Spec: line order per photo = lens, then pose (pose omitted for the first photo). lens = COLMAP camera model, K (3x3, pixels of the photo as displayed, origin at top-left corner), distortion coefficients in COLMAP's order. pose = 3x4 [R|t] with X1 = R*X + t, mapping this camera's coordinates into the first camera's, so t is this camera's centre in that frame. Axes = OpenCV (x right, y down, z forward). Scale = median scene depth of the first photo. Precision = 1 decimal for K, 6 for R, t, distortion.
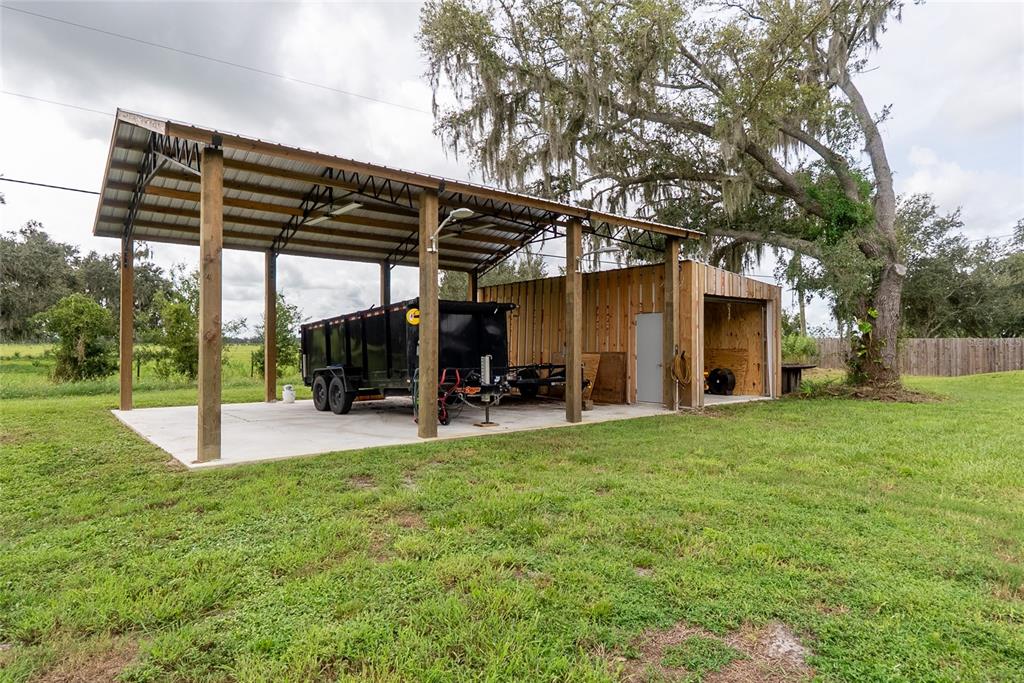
lens RADIAL K [[602.5, 0, 512.0], [0, 602.5, 341.5], [0, 0, 1]] dist [-0.002095, -0.000816]
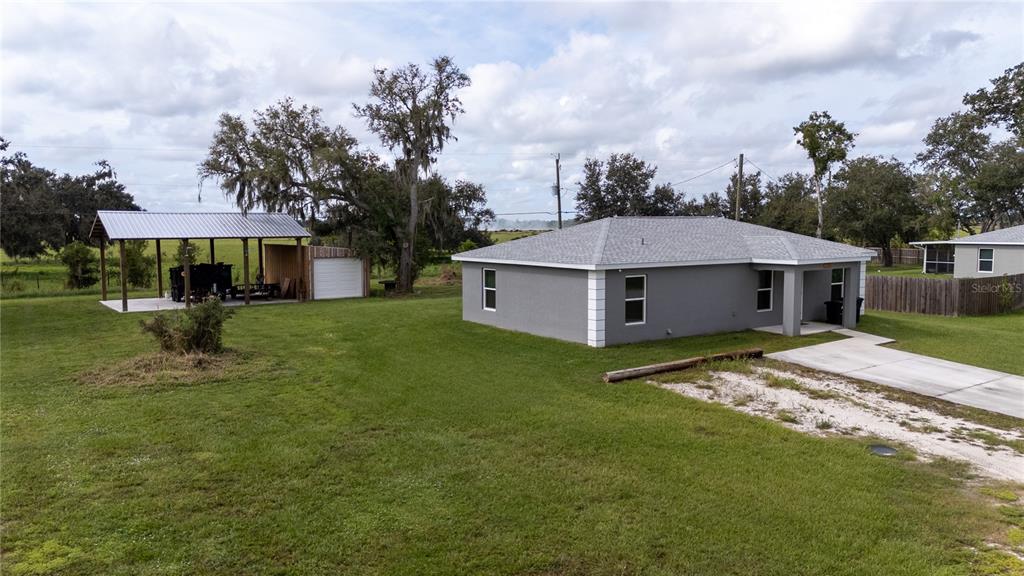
lens RADIAL K [[754.5, 0, 512.0], [0, 754.5, 288.0], [0, 0, 1]] dist [0.071911, -0.063748]
pose [[0.997451, 0.000139, -0.071359, 1.137232], [0.006216, 0.996027, 0.088829, -0.190082], [0.071088, -0.089047, 0.993487, -1.816931]]
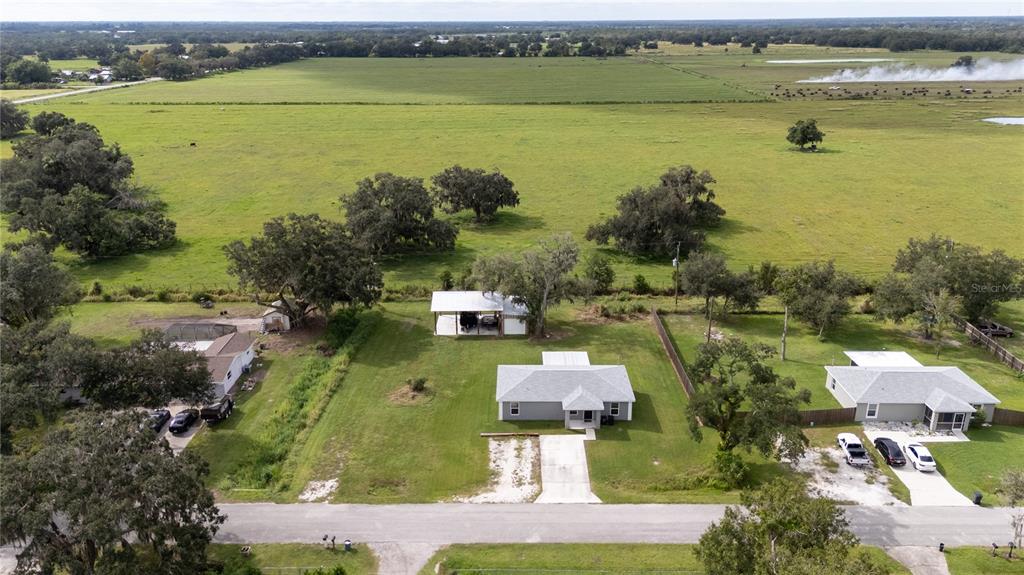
lens RADIAL K [[754.5, 0, 512.0], [0, 754.5, 287.5], [0, 0, 1]] dist [0.071911, -0.063748]
pose [[0.777215, 0.204920, -0.594933, 4.077149], [0.009316, 0.941634, 0.336509, -2.478594], [0.629167, -0.267082, 0.729943, -3.789342]]
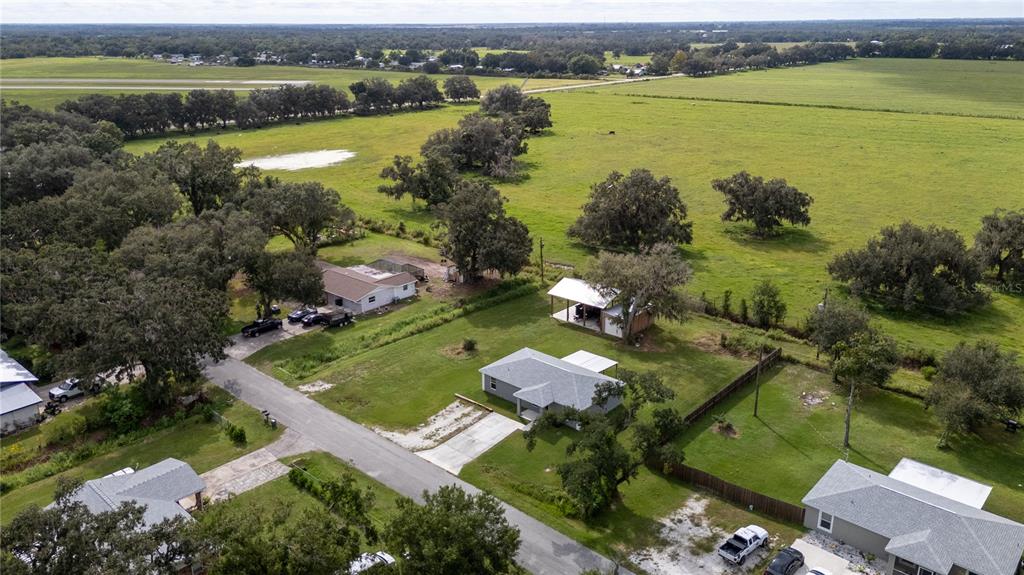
lens RADIAL K [[754.5, 0, 512.0], [0, 754.5, 287.5], [0, 0, 1]] dist [0.071911, -0.063748]
pose [[0.167269, 0.324944, -0.930824, 6.101890], [0.009641, 0.943541, 0.331116, -2.469444], [0.985864, -0.064360, 0.154692, -0.990780]]
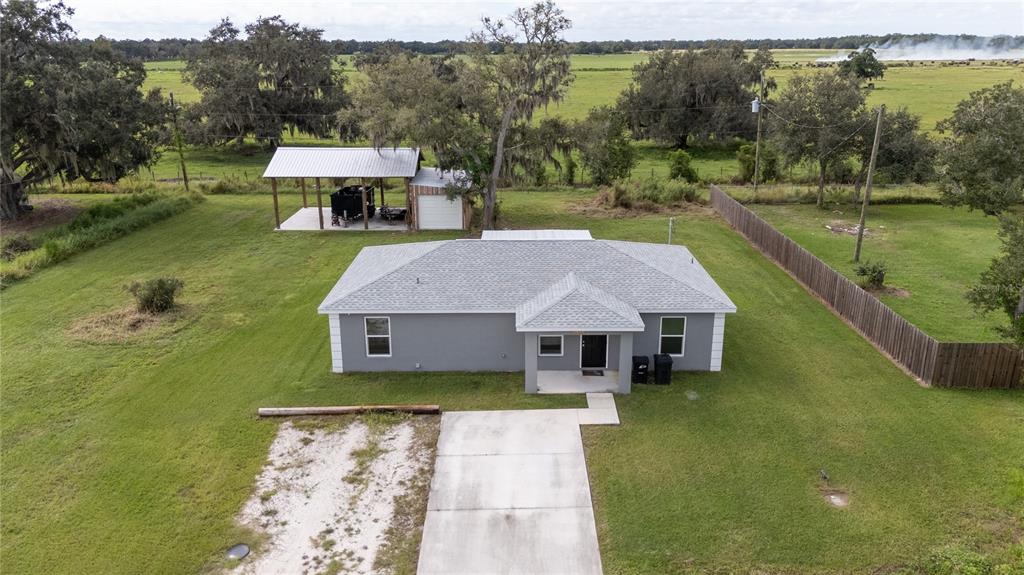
lens RADIAL K [[754.5, 0, 512.0], [0, 754.5, 287.5], [0, 0, 1]] dist [0.071911, -0.063748]
pose [[0.778948, 0.186401, -0.598744, 2.504725], [0.009287, 0.951266, 0.308230, -0.660706], [0.627020, -0.245656, 0.739256, -1.371096]]
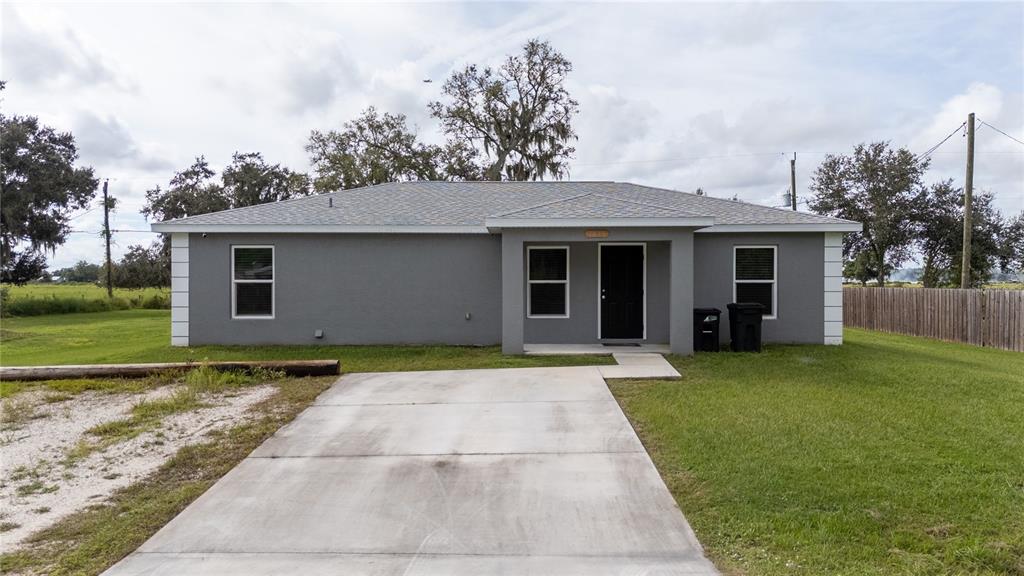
lens RADIAL K [[768.3, 0, 512.0], [0, 768.3, 288.0], [0, 0, 1]] dist [0.036634, -0.000323]
pose [[0.778672, 0.002774, -0.627426, 2.177084], [0.004803, 0.999935, 0.010381, -0.033871], [0.627413, -0.011097, 0.778607, -0.908643]]
